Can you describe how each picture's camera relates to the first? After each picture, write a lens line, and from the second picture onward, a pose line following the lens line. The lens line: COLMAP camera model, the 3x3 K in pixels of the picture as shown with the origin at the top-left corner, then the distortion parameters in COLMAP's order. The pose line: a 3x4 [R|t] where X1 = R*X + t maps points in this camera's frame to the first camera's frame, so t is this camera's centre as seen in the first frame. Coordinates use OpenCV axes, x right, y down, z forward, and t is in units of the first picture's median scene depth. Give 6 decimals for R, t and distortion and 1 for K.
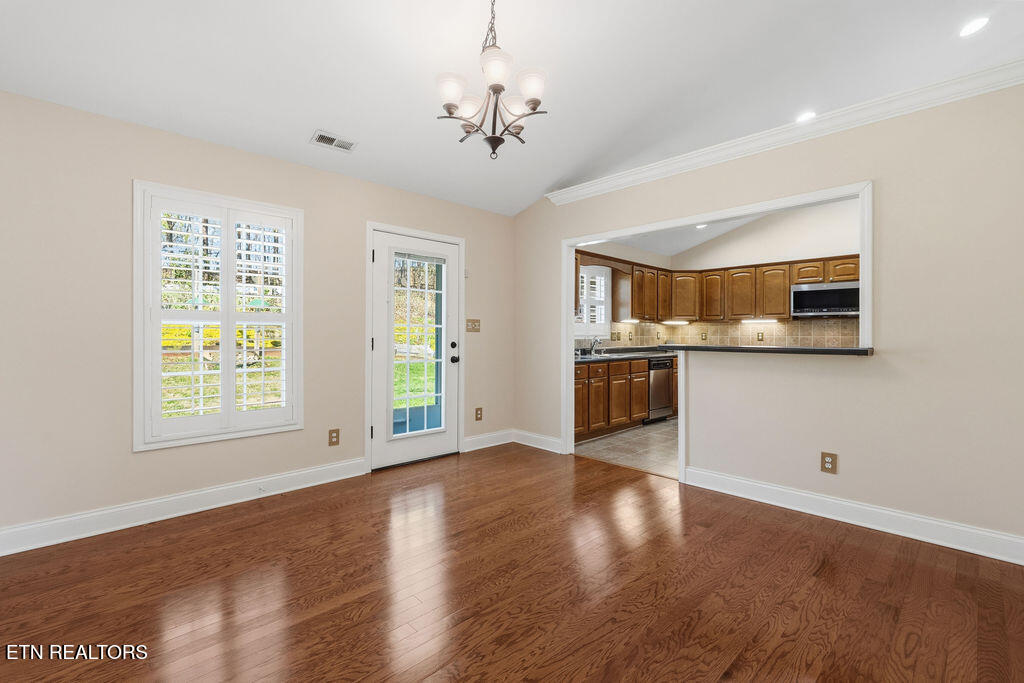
lens RADIAL K [[453.4, 0, 506.6], [0, 453.4, 335.1], [0, 0, 1]] dist [-0.001106, 0.000005]
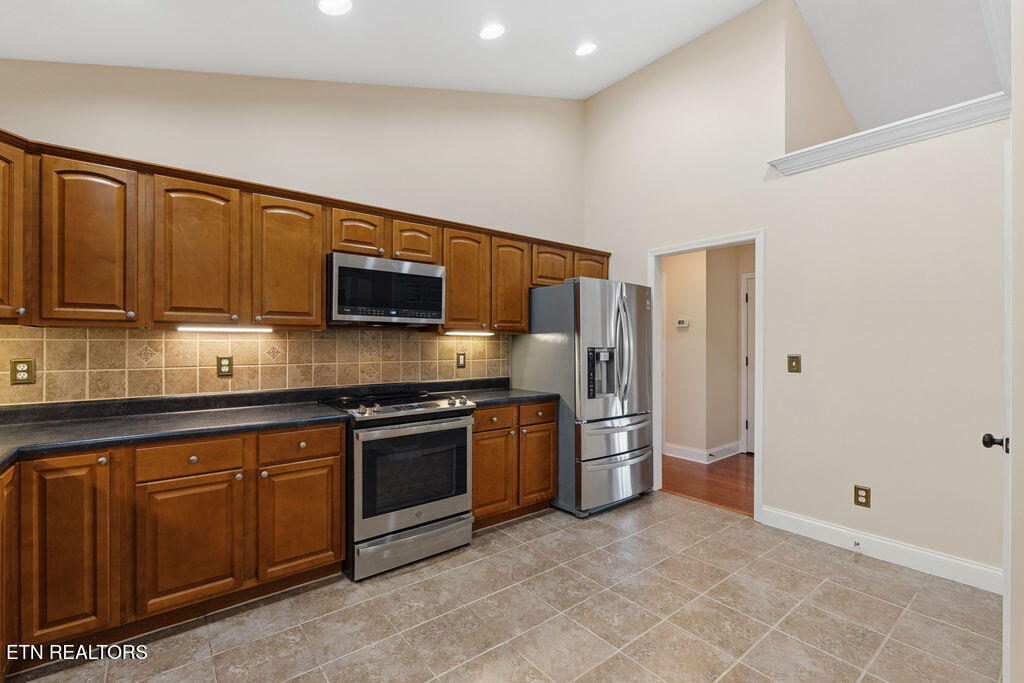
lens RADIAL K [[453.4, 0, 510.5], [0, 453.4, 342.8], [0, 0, 1]] dist [-0.001106, 0.000005]
pose [[0.097924, -0.006615, 0.995172, 0.183037], [-0.004203, 0.999966, 0.007061, -0.022184], [-0.995185, -0.004874, 0.097893, 0.707722]]
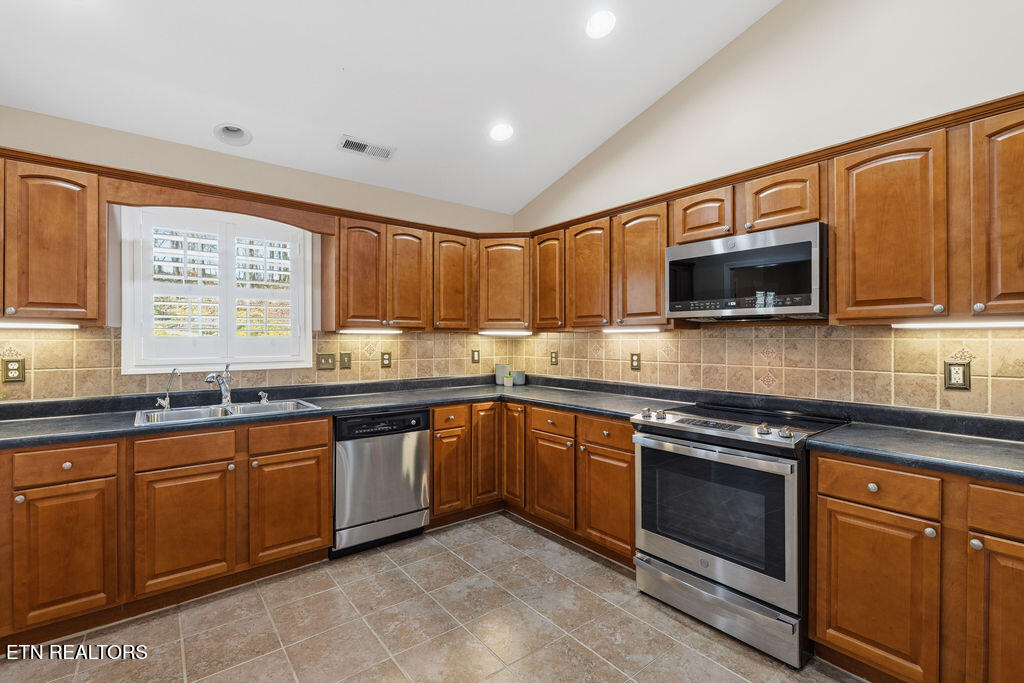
lens RADIAL K [[453.4, 0, 509.3], [0, 453.4, 340.3], [0, 0, 1]] dist [-0.001106, 0.000005]
pose [[0.995360, -0.001943, -0.096202, 0.472056], [0.001936, 0.999998, -0.000163, -0.019942], [0.096202, -0.000024, 0.995362, 0.504484]]
